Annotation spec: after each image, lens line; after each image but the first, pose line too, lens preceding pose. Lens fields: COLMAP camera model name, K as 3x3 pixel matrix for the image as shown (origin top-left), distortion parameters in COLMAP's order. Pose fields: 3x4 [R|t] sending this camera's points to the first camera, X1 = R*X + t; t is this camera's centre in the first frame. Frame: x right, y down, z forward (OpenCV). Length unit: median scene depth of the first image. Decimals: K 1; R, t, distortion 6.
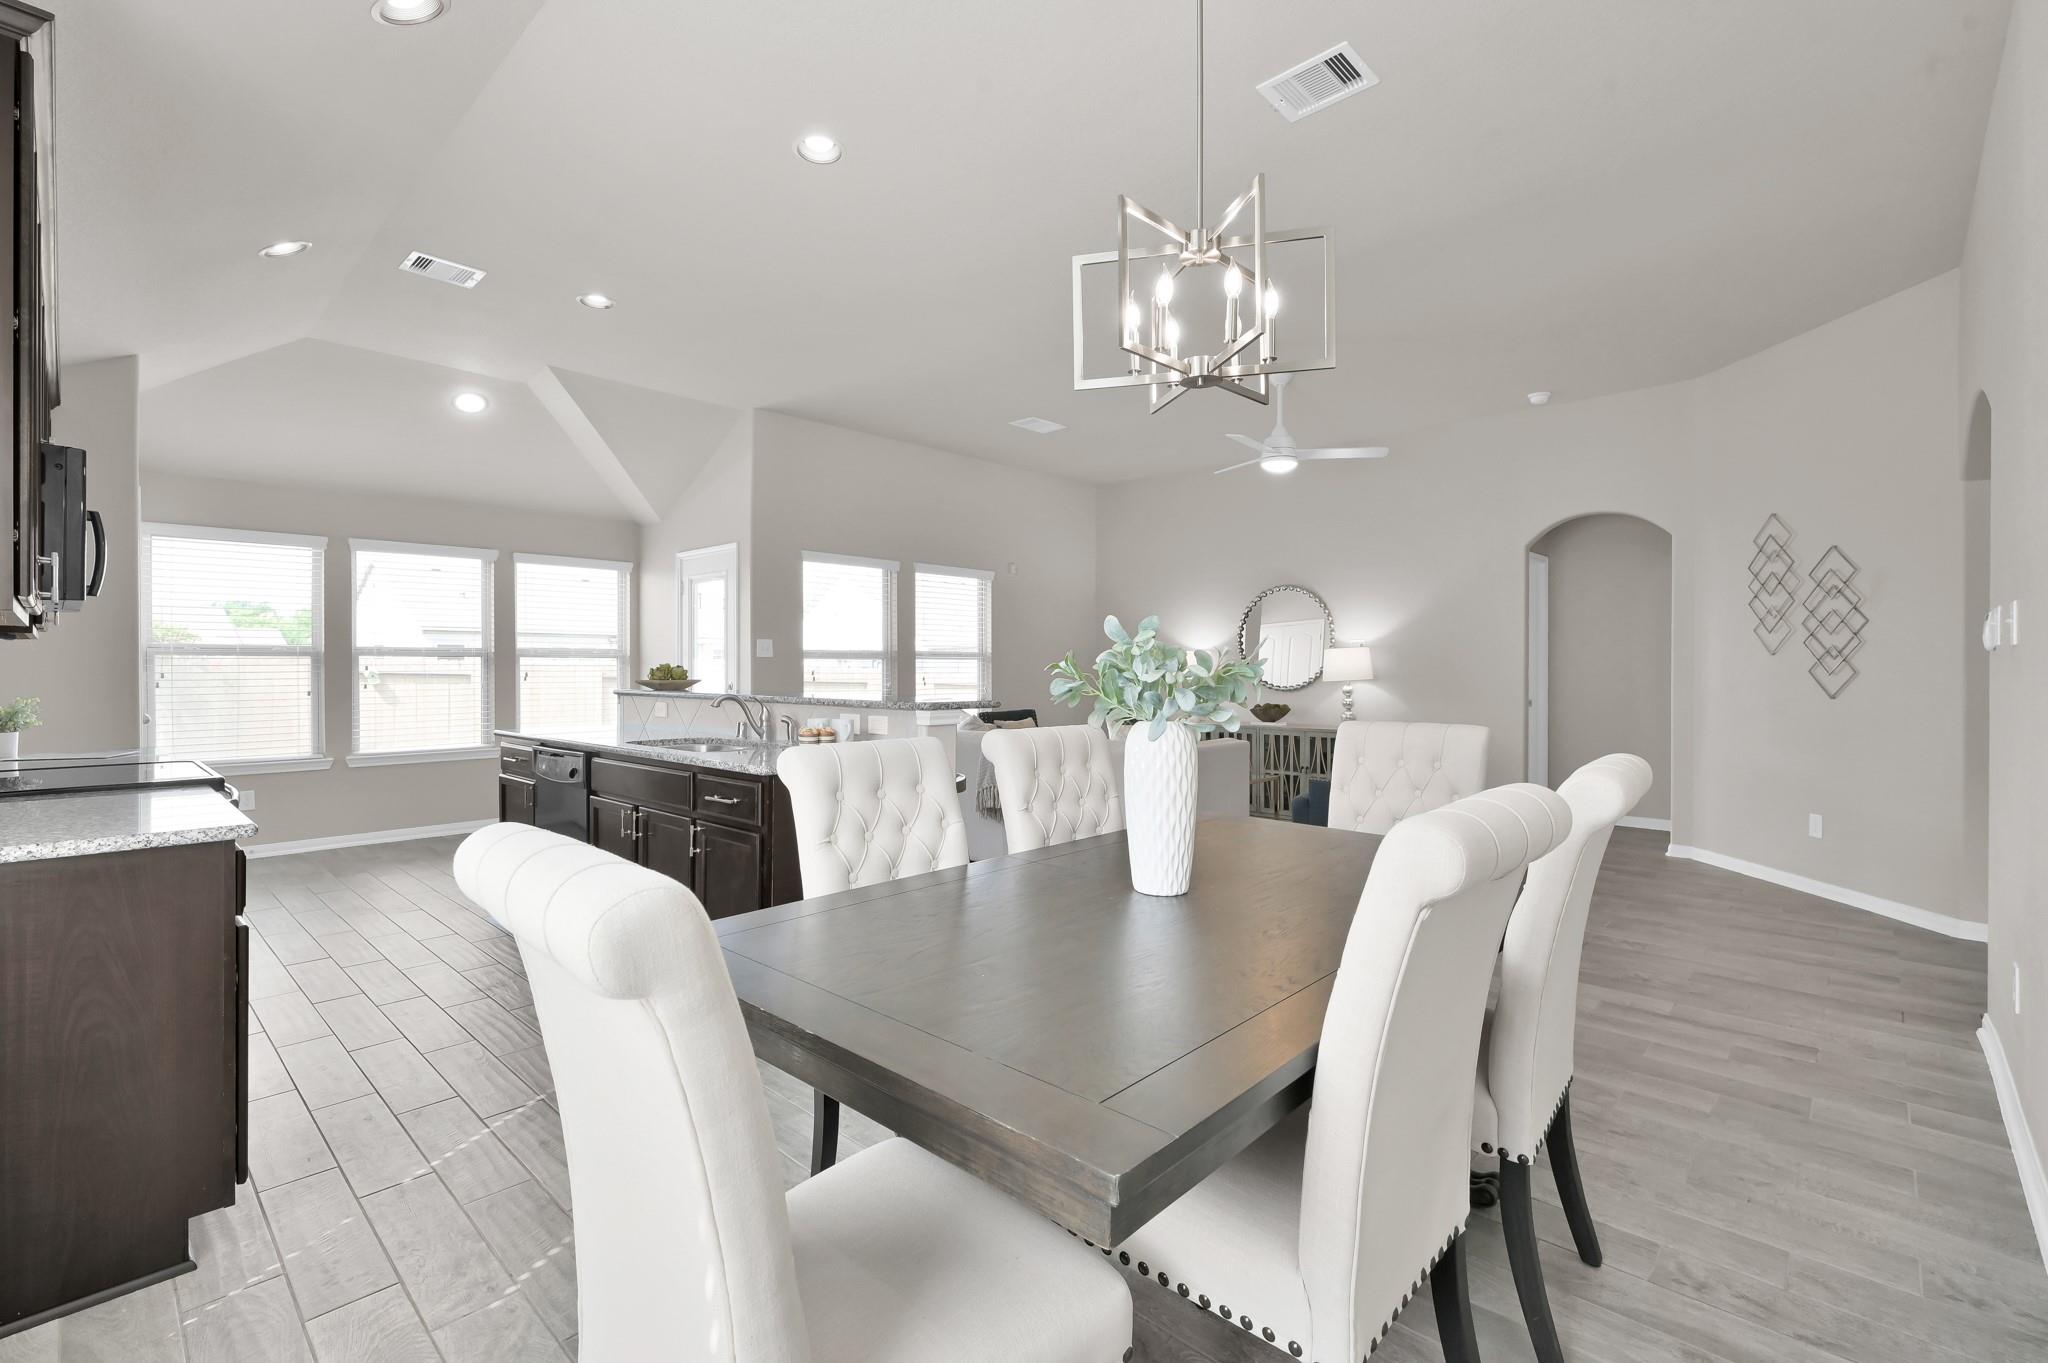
lens RADIAL K [[923.6, 0, 1022.9], [0, 923.6, 660.8], [0, 0, 1]] dist [-0.000308, -0.000135]
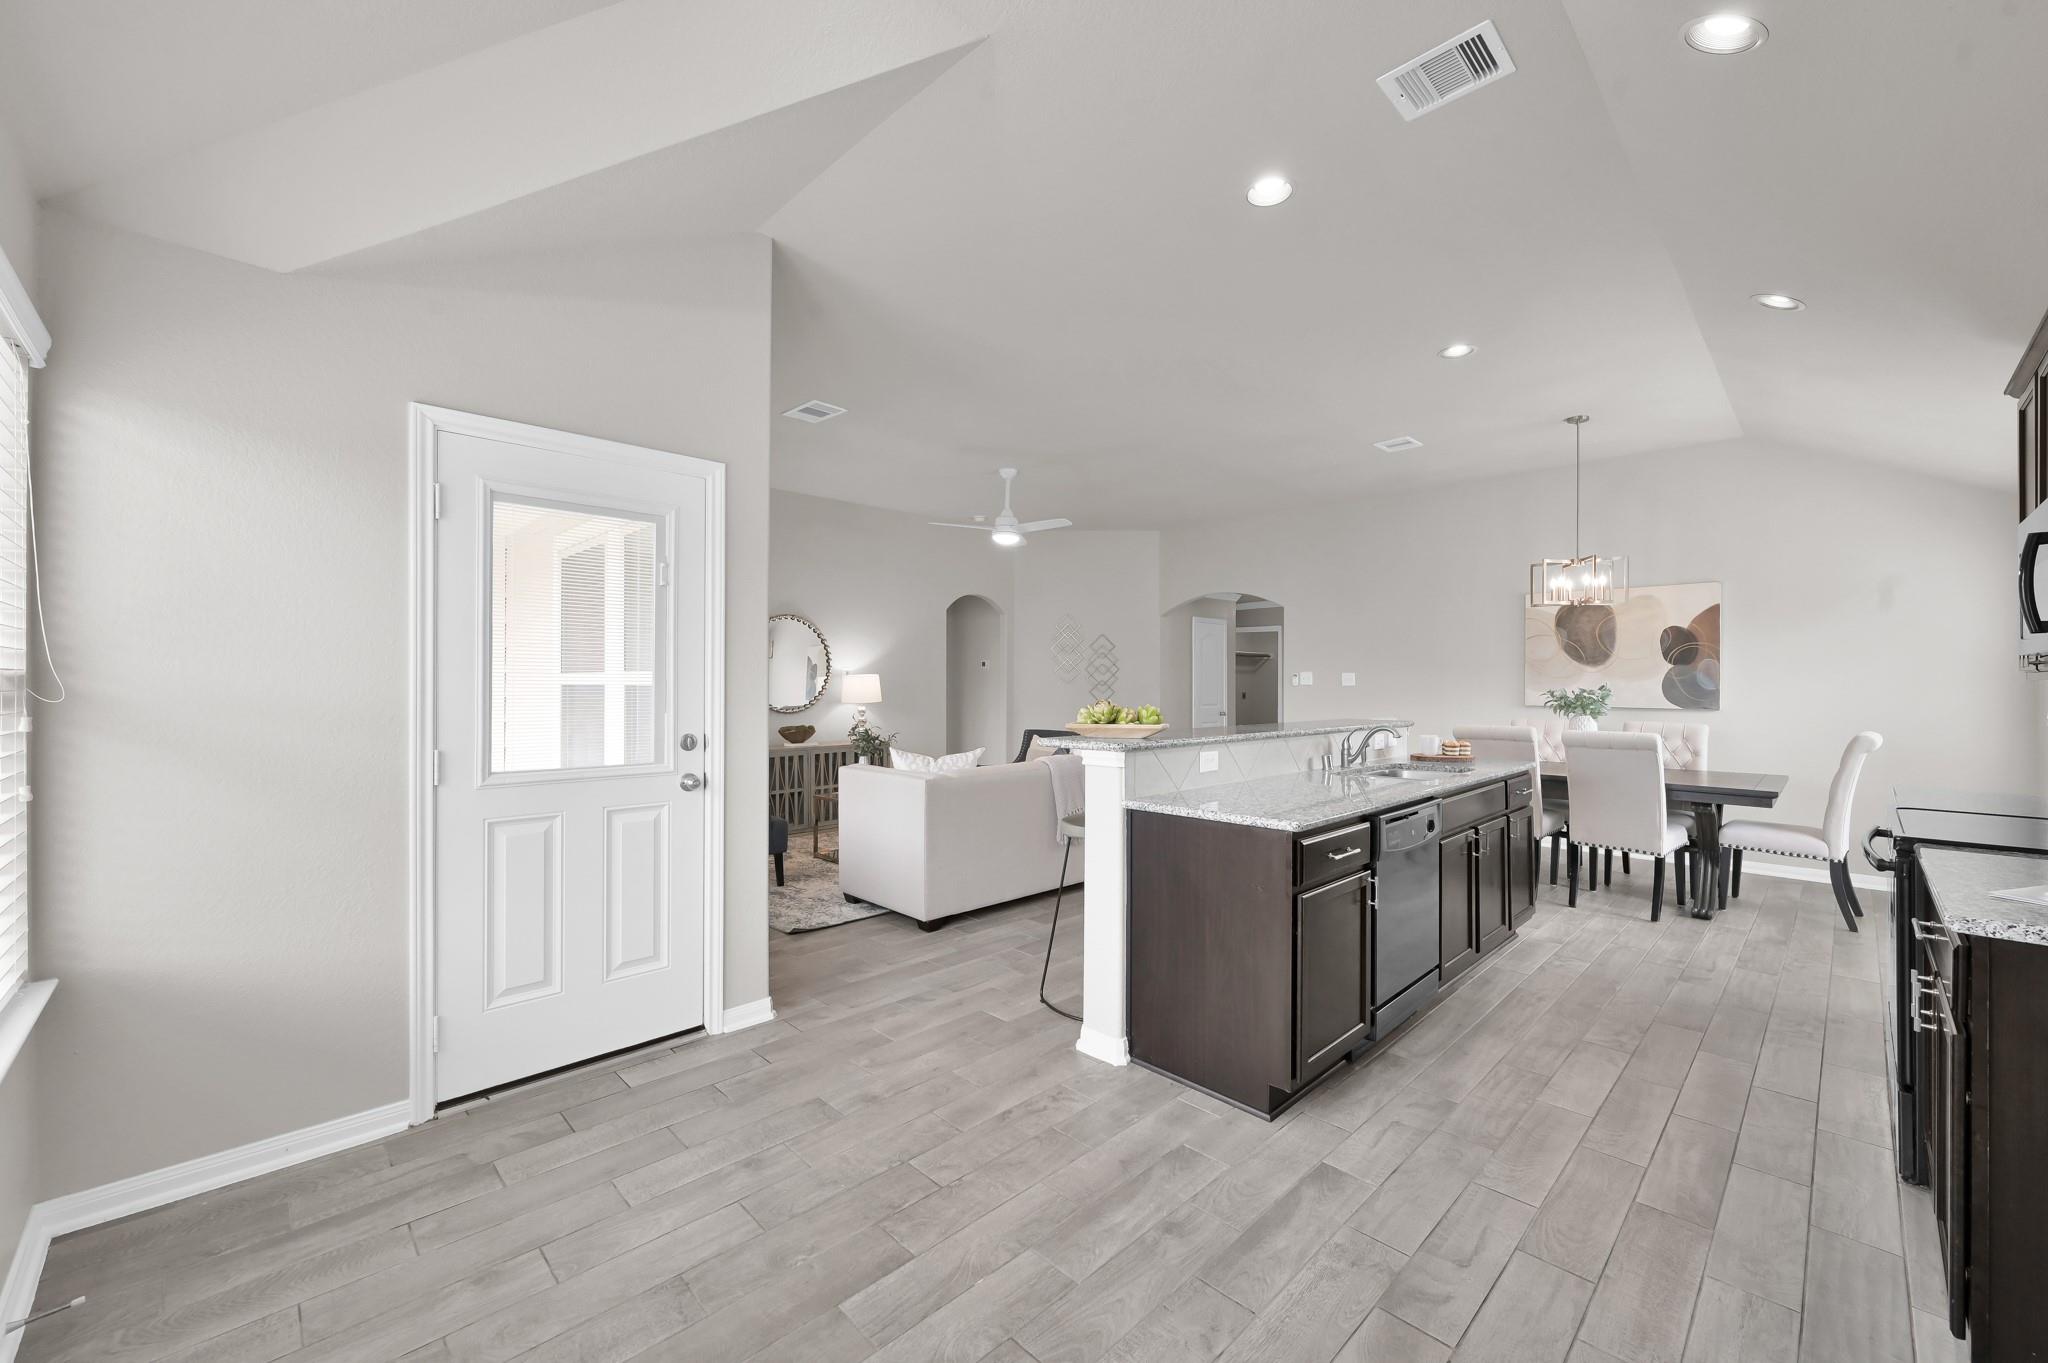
lens RADIAL K [[821.6, 0, 1025.9], [0, 821.6, 680.3], [0, 0, 1]] dist [0.001042, -0.000071]
pose [[0.037379, 0.002278, 0.999299, -0.768871], [-0.008797, 0.999959, -0.001951, -0.007777], [-0.999262, -0.008718, 0.037397, 0.812597]]
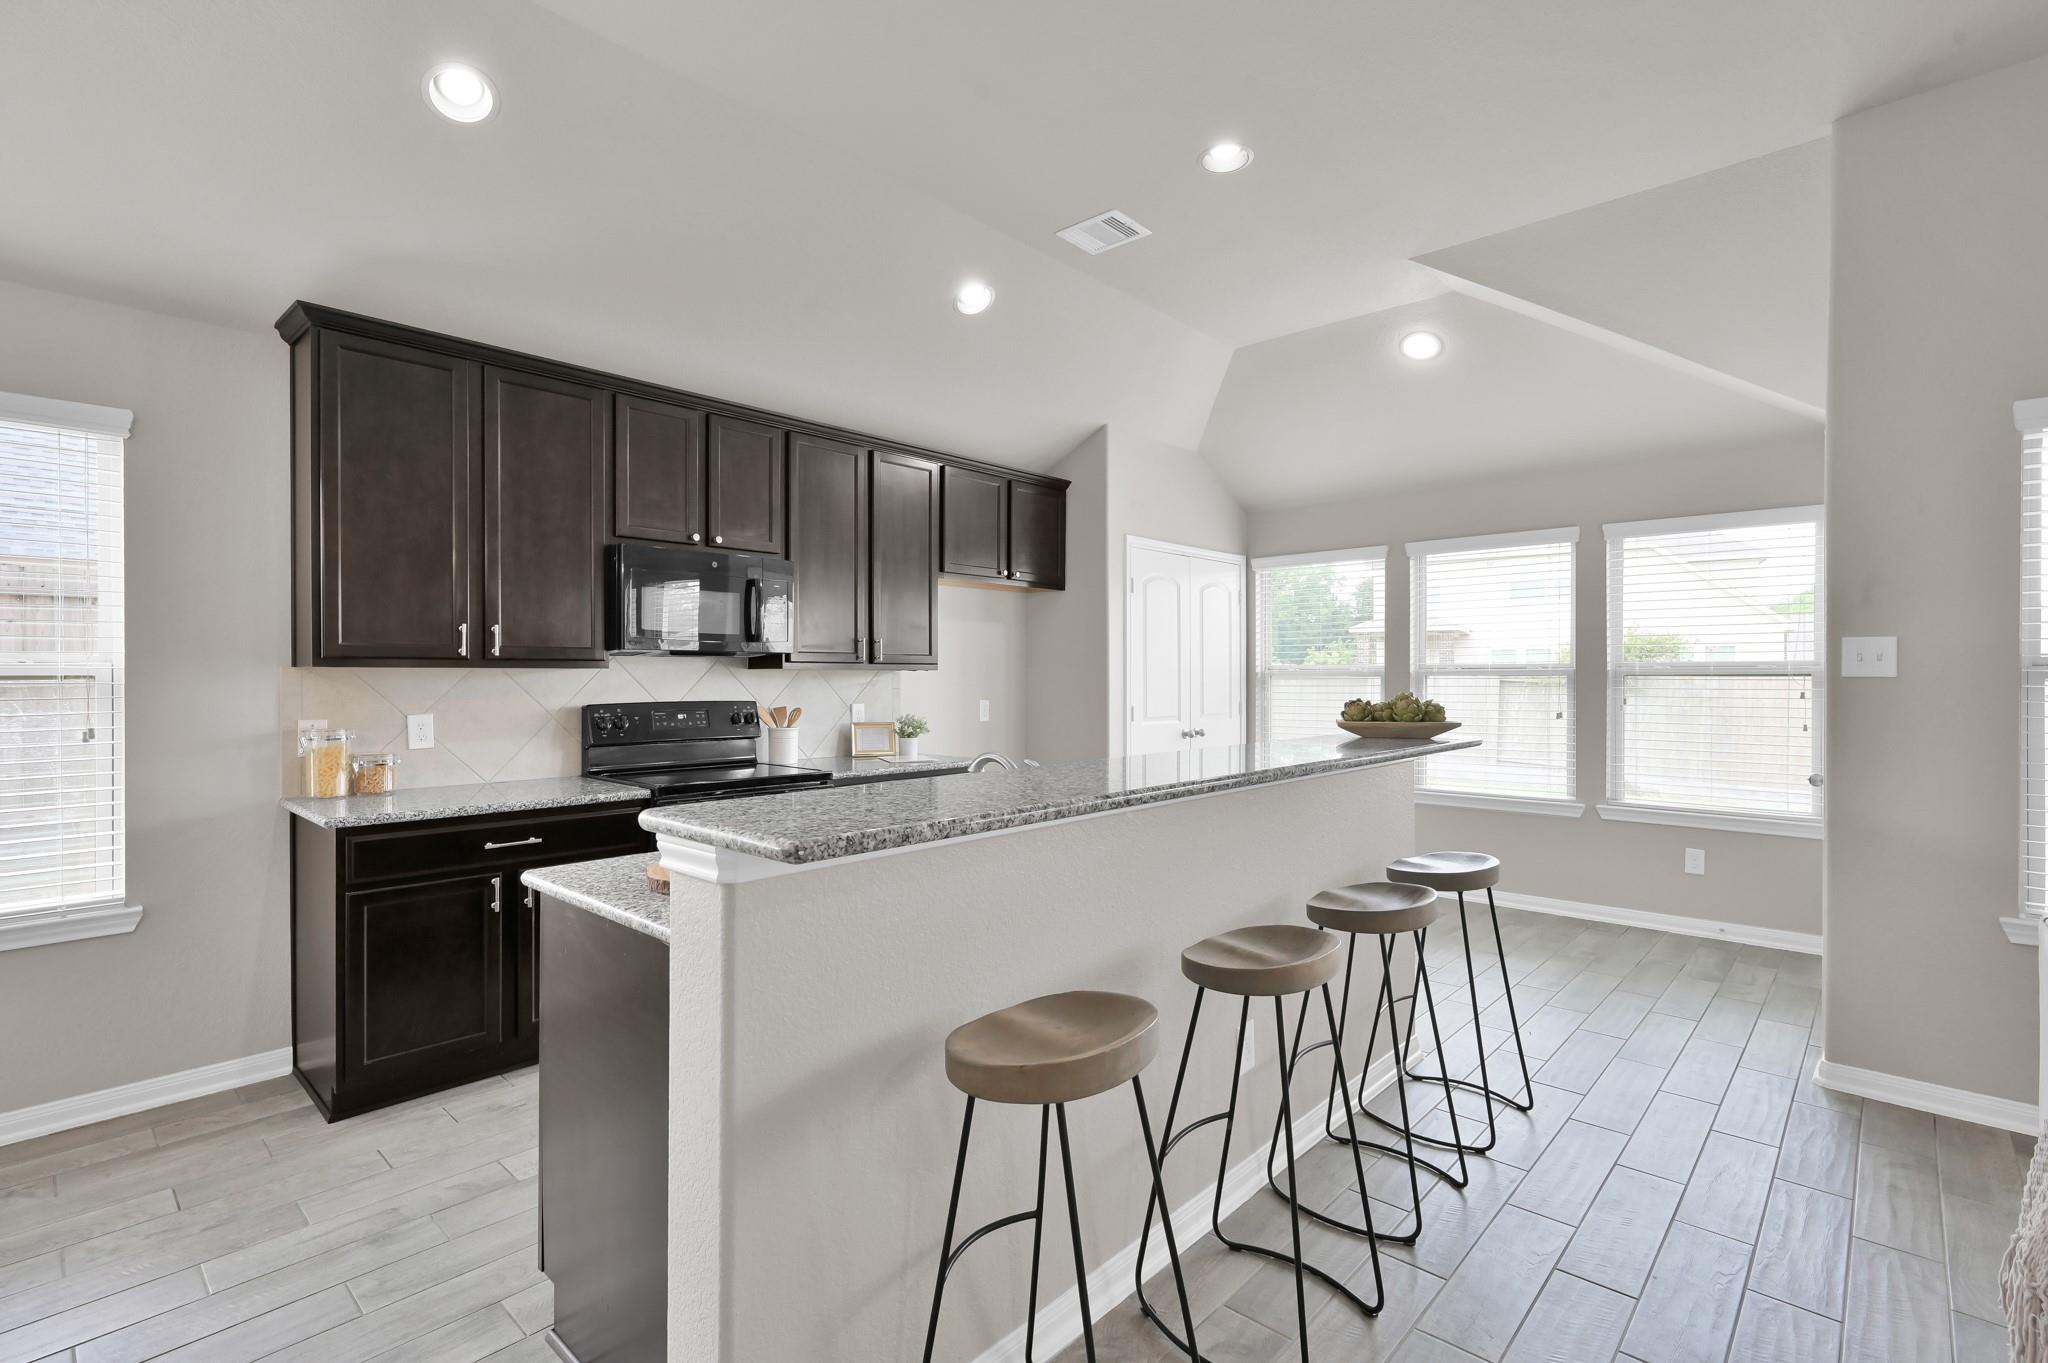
lens RADIAL K [[923.6, 0, 1045.7], [0, 923.6, 681.0], [0, 0, 1]] dist [-0.000308, -0.000135]
pose [[0.013982, 0.005150, -0.999889, 0.145460], [0.005629, 0.999970, 0.005230, -0.007164], [0.999886, -0.005701, 0.013953, 0.601062]]
